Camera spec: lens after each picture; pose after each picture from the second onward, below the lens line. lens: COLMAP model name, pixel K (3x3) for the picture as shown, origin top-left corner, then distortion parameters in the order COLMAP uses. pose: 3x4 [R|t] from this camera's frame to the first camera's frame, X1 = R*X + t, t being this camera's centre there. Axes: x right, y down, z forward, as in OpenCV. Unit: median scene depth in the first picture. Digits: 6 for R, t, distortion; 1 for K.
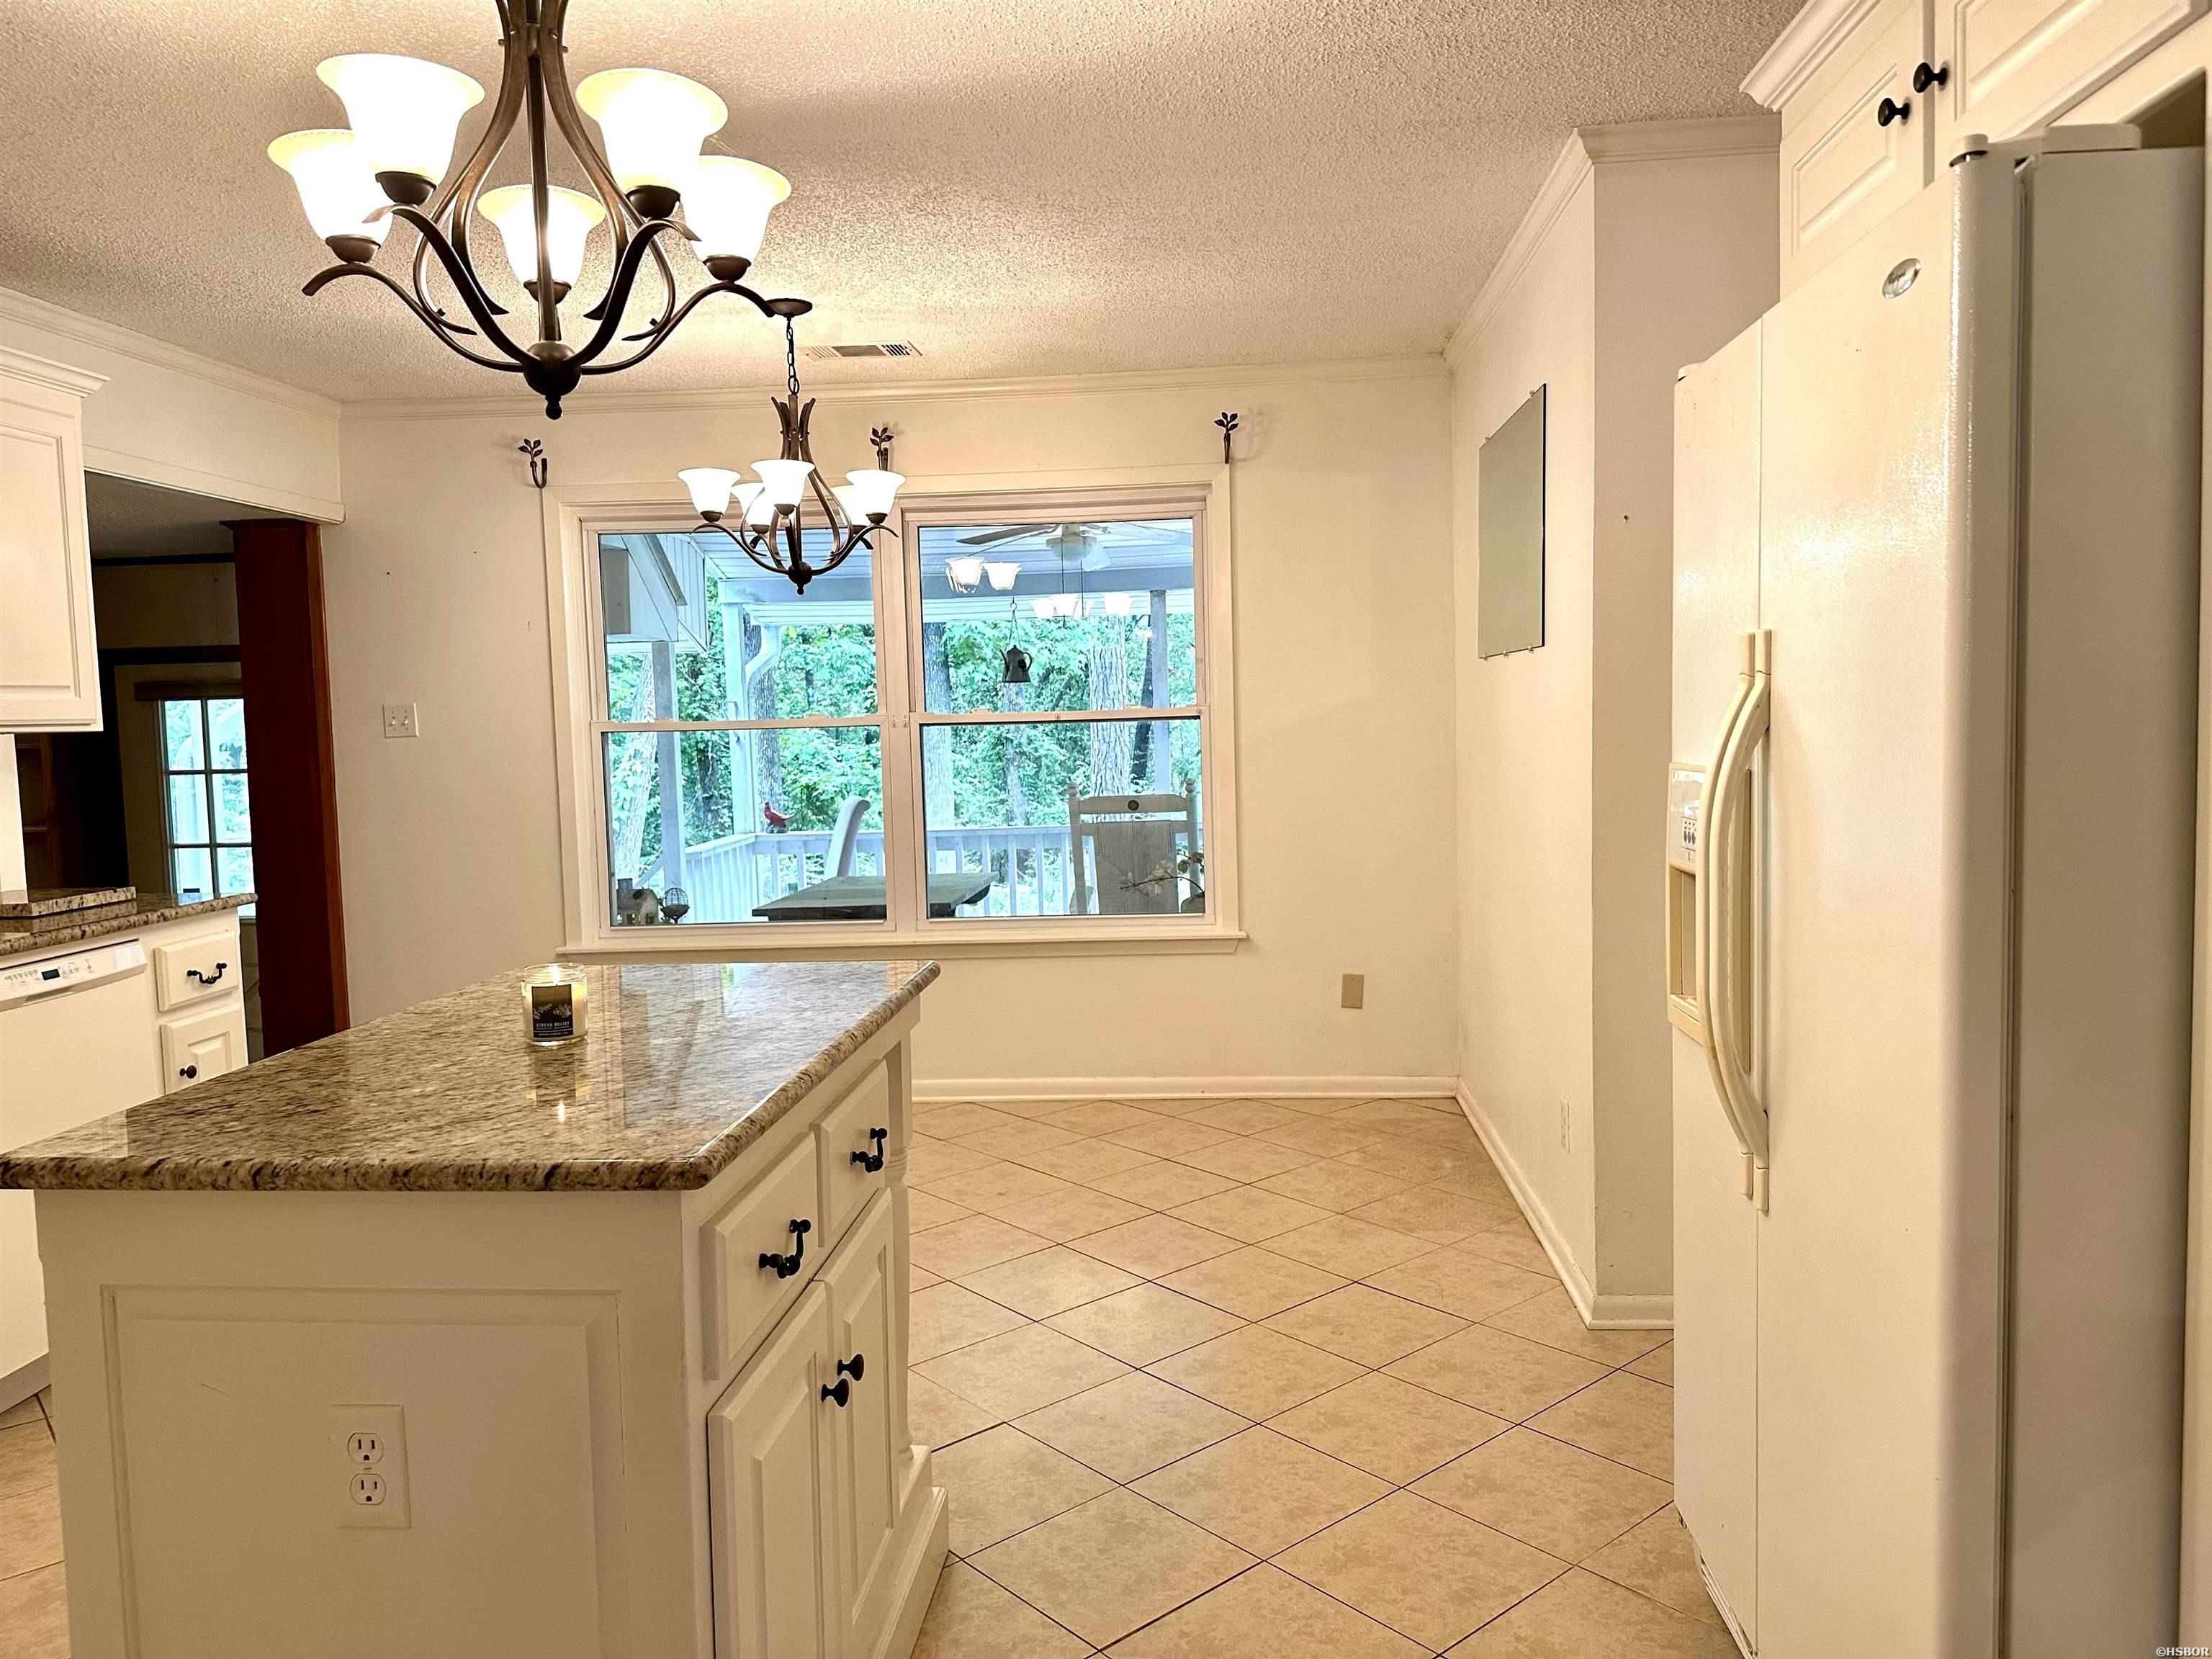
lens RADIAL K [[1538.2, 0, 1106.0], [0, 1538.2, 829.5], [0, 0, 1]] dist [0.114784, -0.130478]
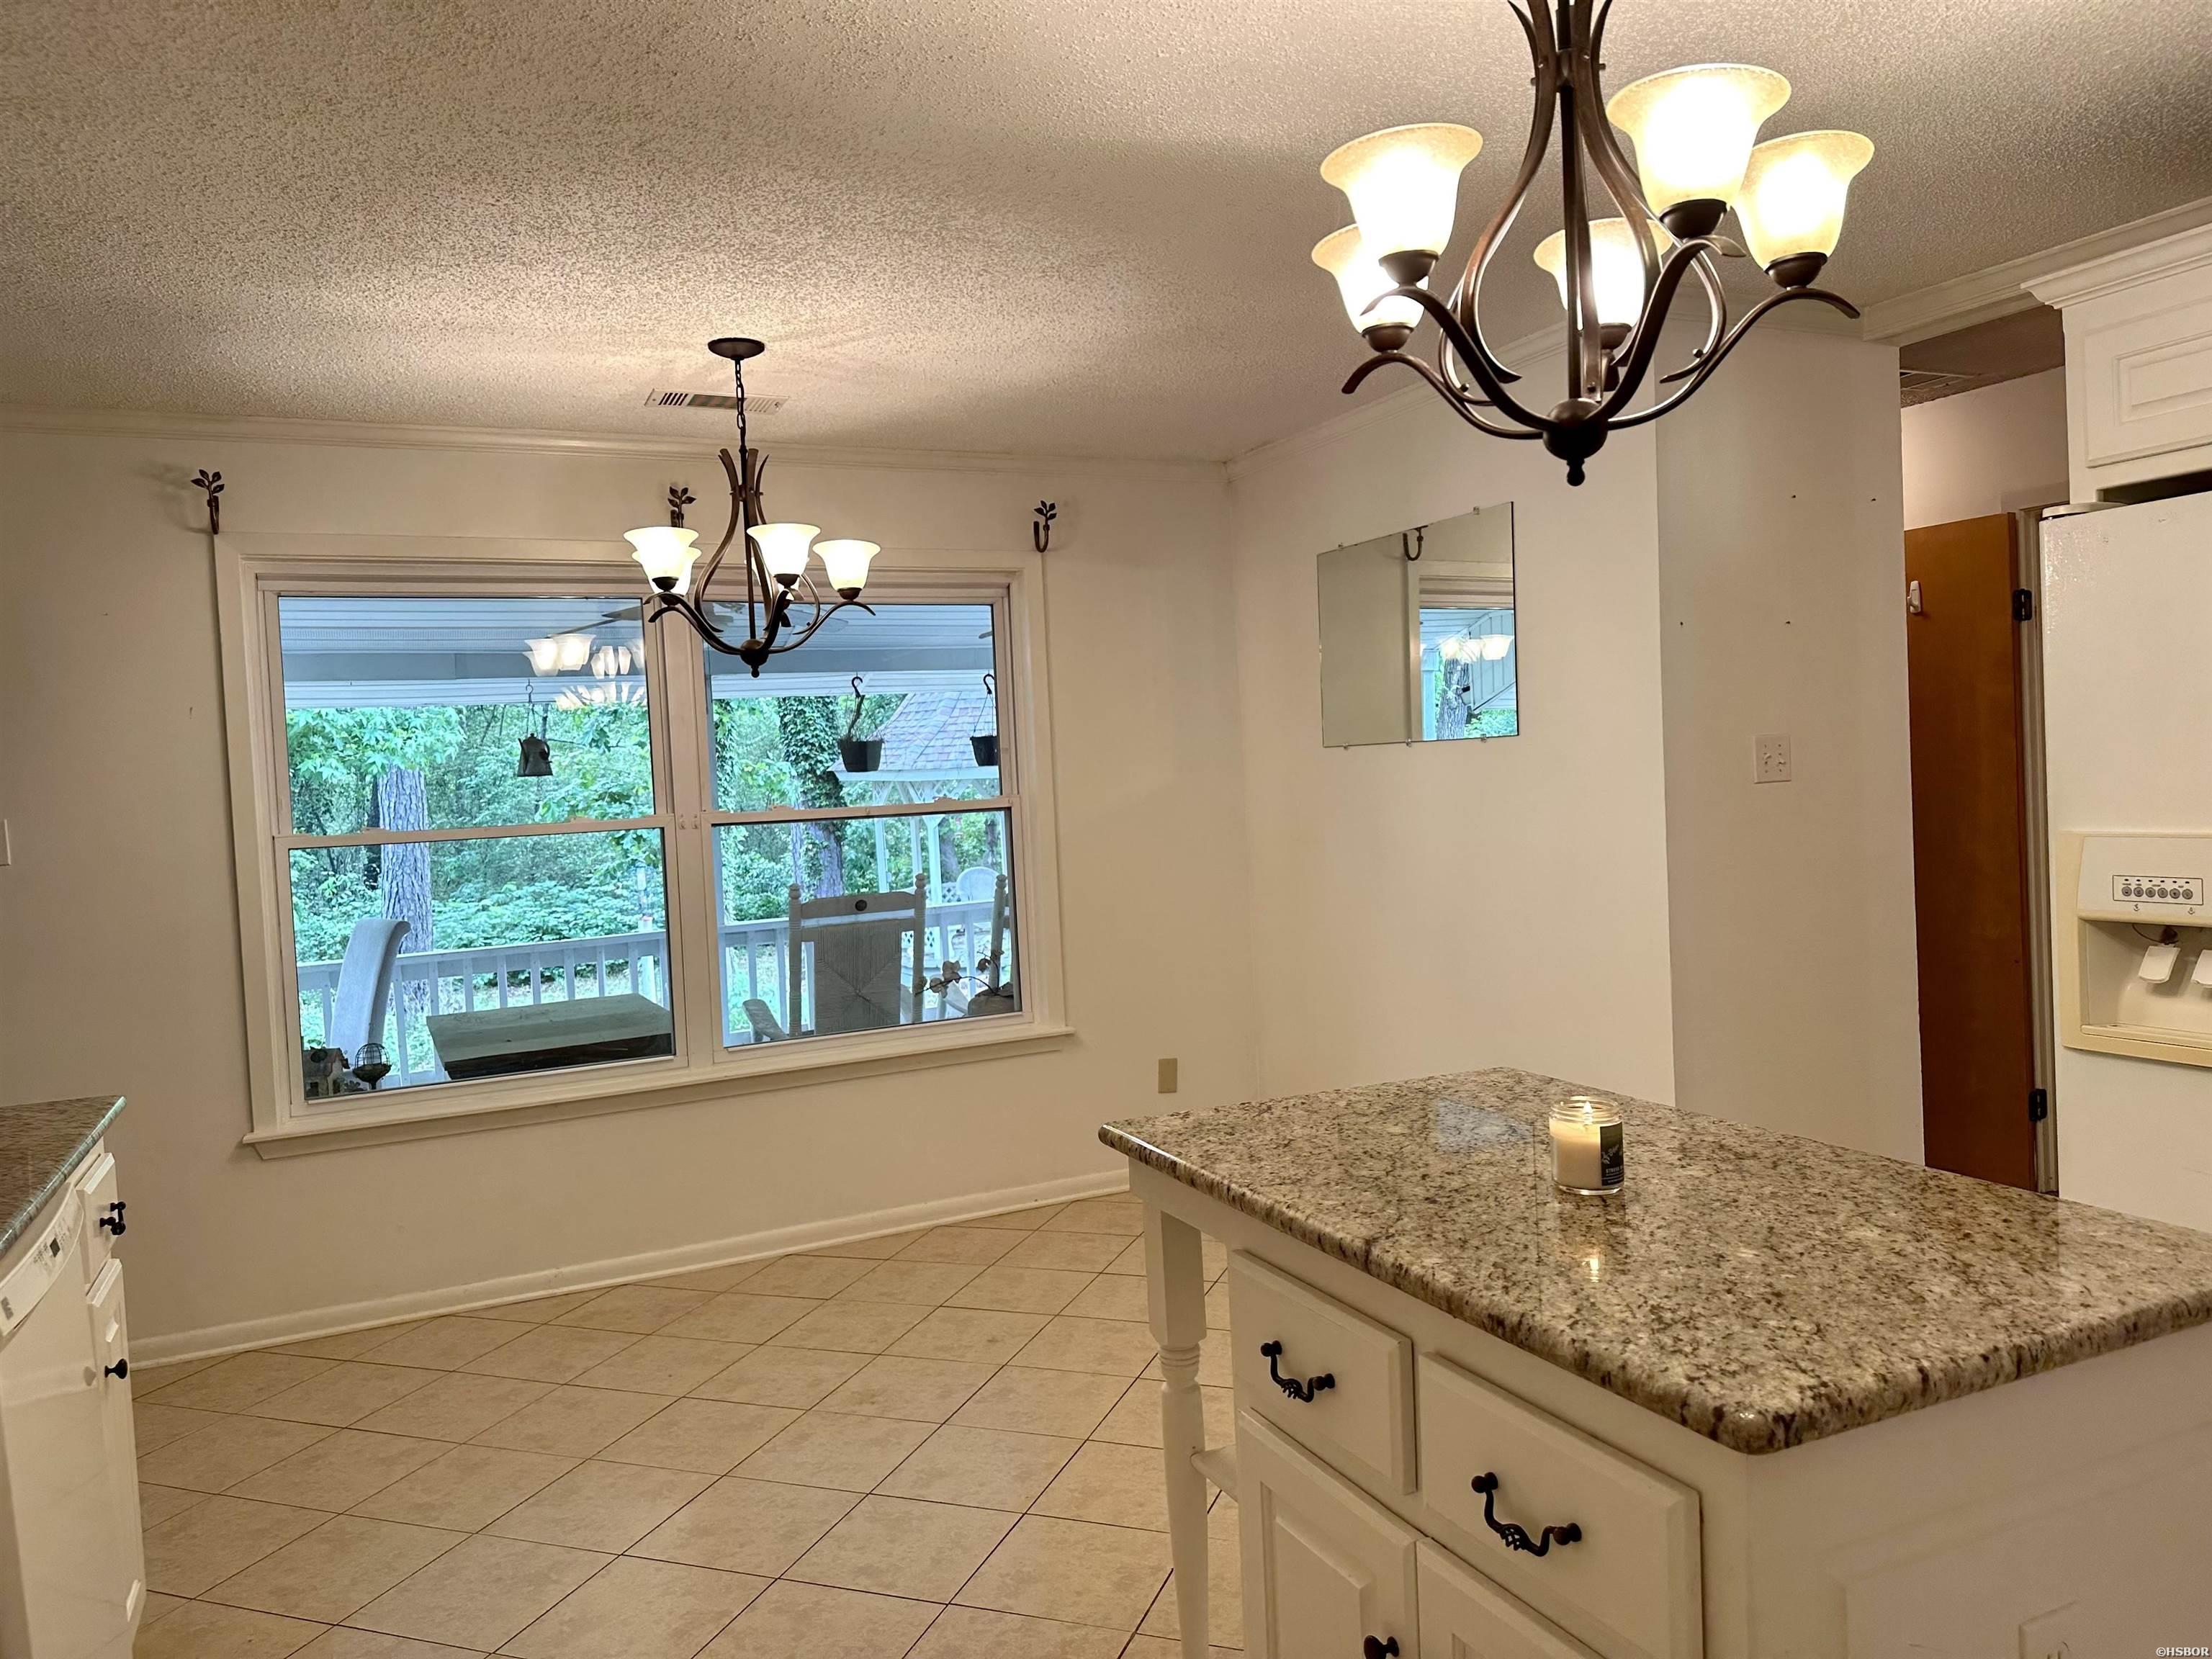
lens RADIAL K [[1533.3, 0, 1106.0], [0, 1533.3, 829.5], [0, 0, 1]] dist [0.071528, -0.130811]
pose [[0.865620, -0.031639, 0.499701, -0.371320], [0.060629, 0.997281, -0.041884, -0.015907], [-0.497017, 0.066552, 0.865185, 0.139596]]
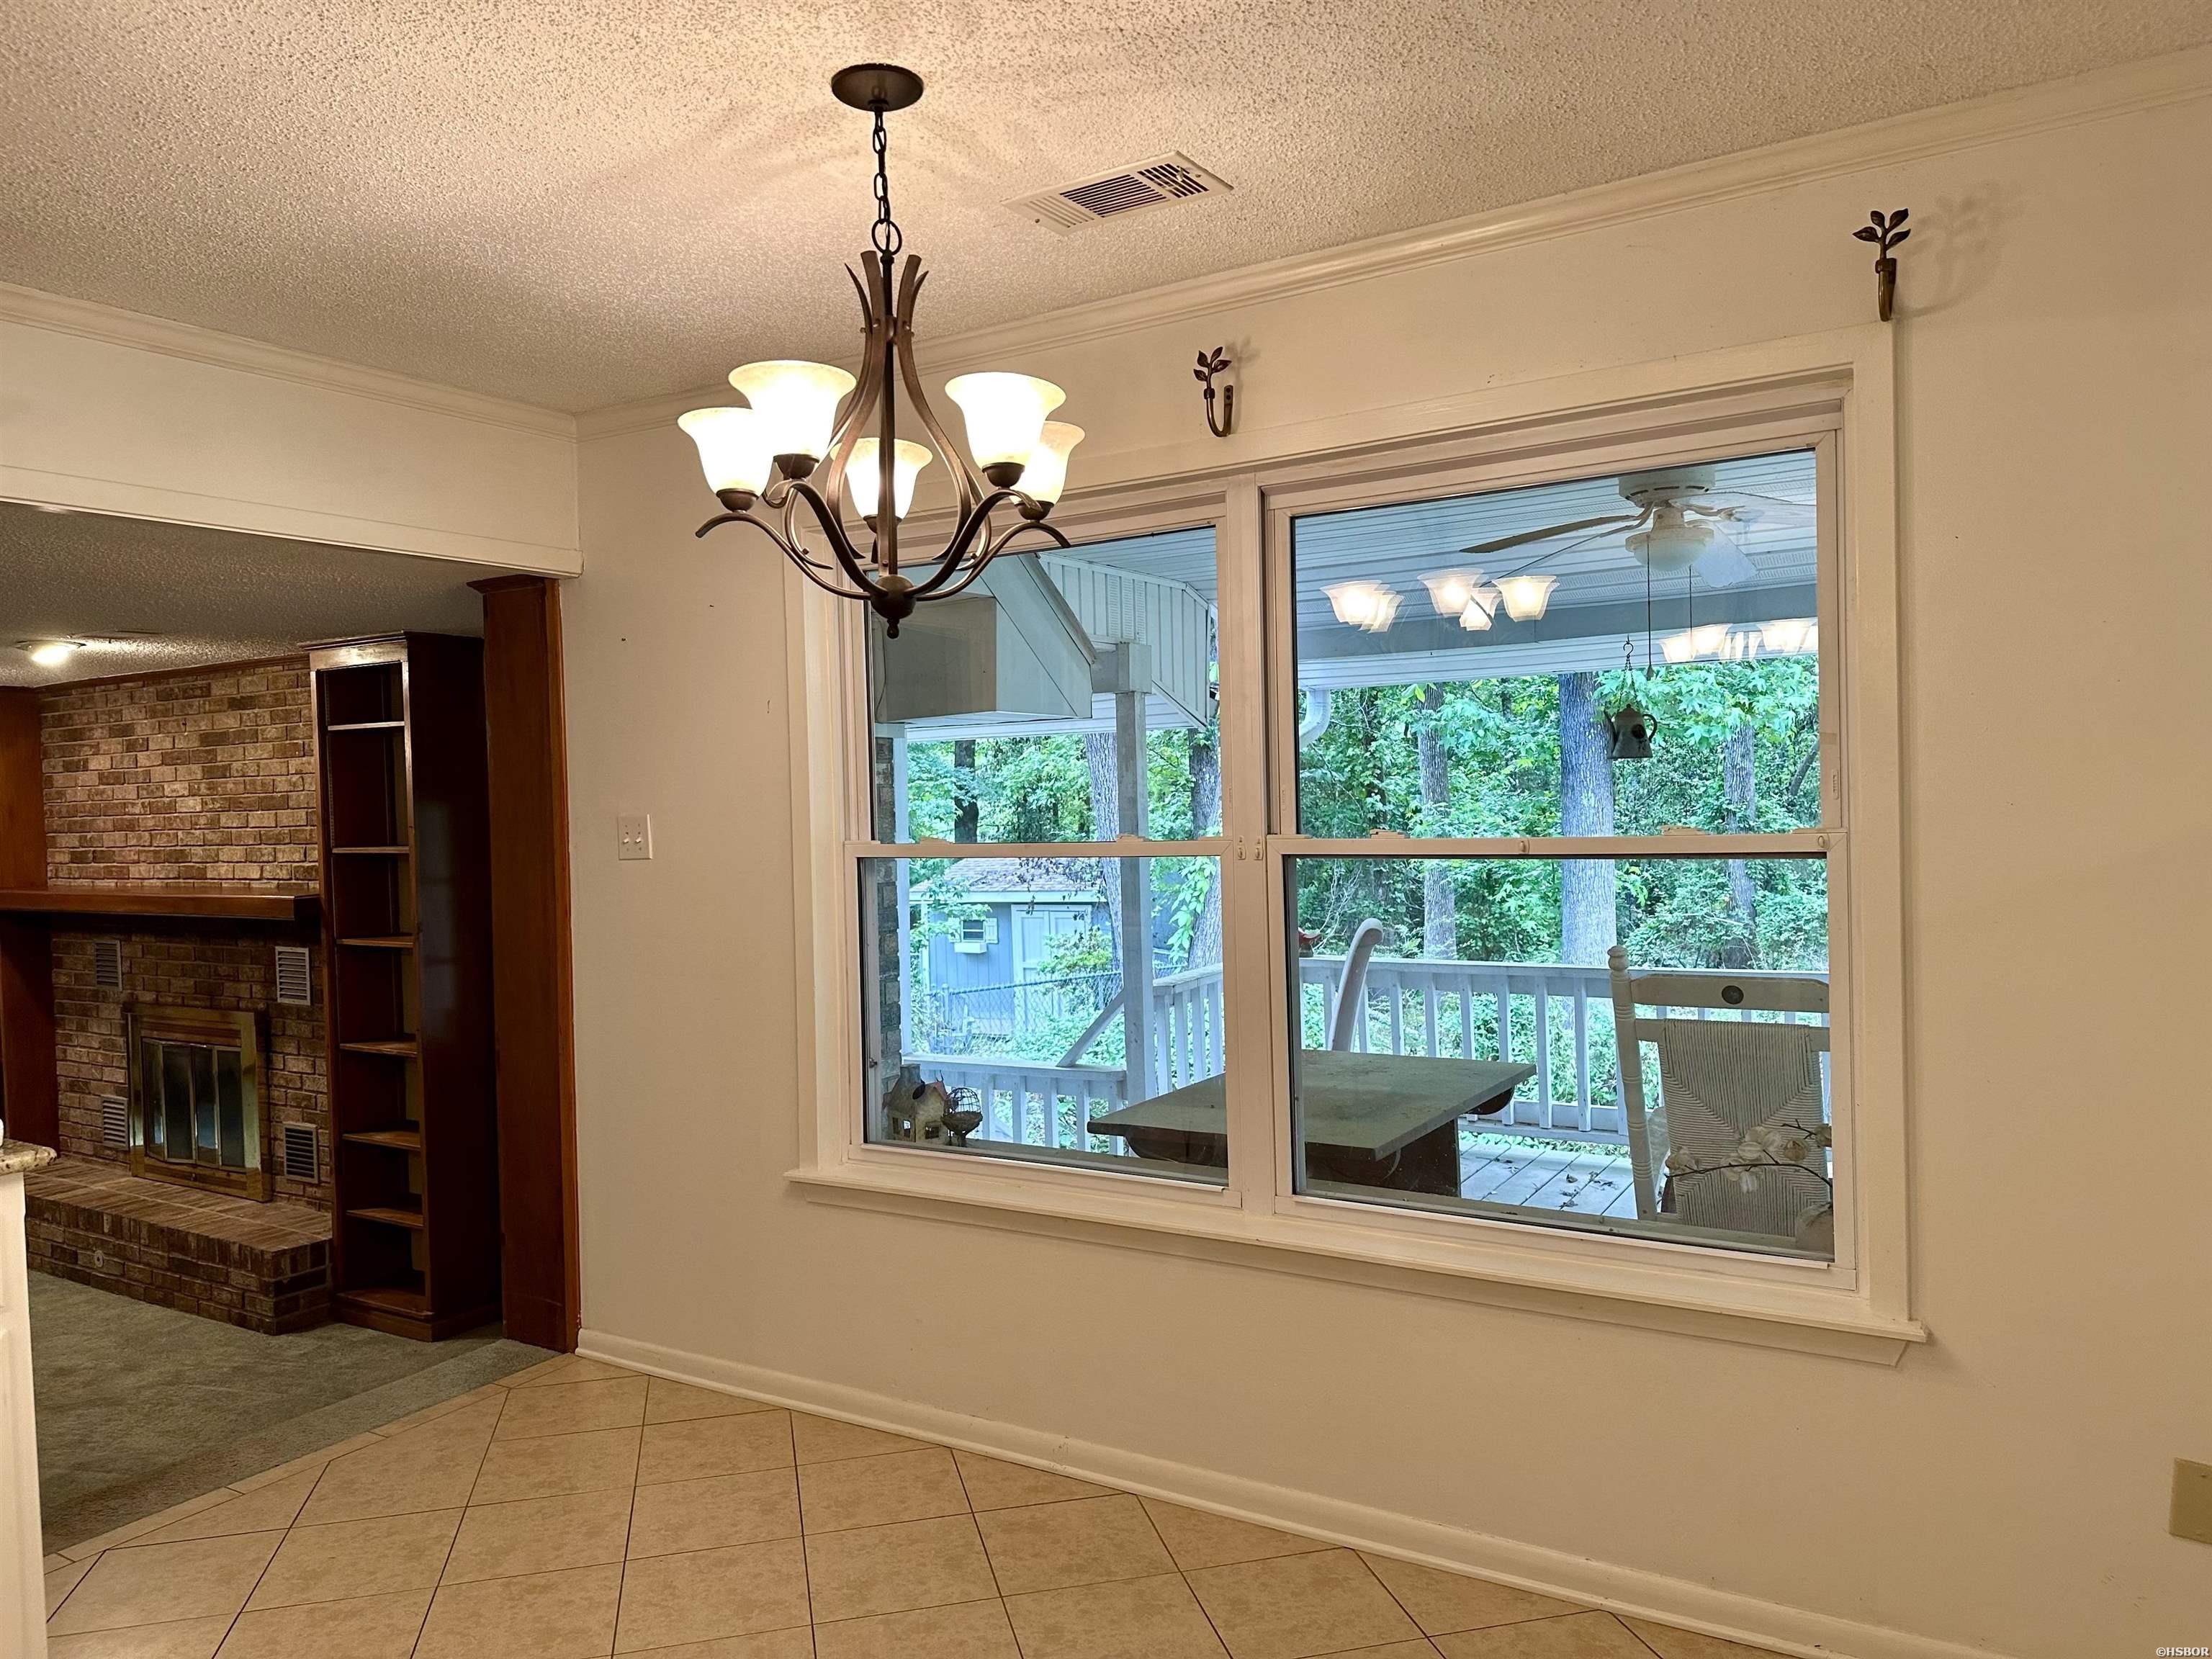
lens RADIAL K [[1538.2, 0, 1106.0], [0, 1538.2, 829.5], [0, 0, 1]] dist [0.114784, -0.130478]
pose [[0.891257, 0.014288, -0.453273, 0.084042], [-0.031424, 0.999047, -0.030296, -0.059762], [0.452408, 0.041246, 0.890857, 0.463960]]
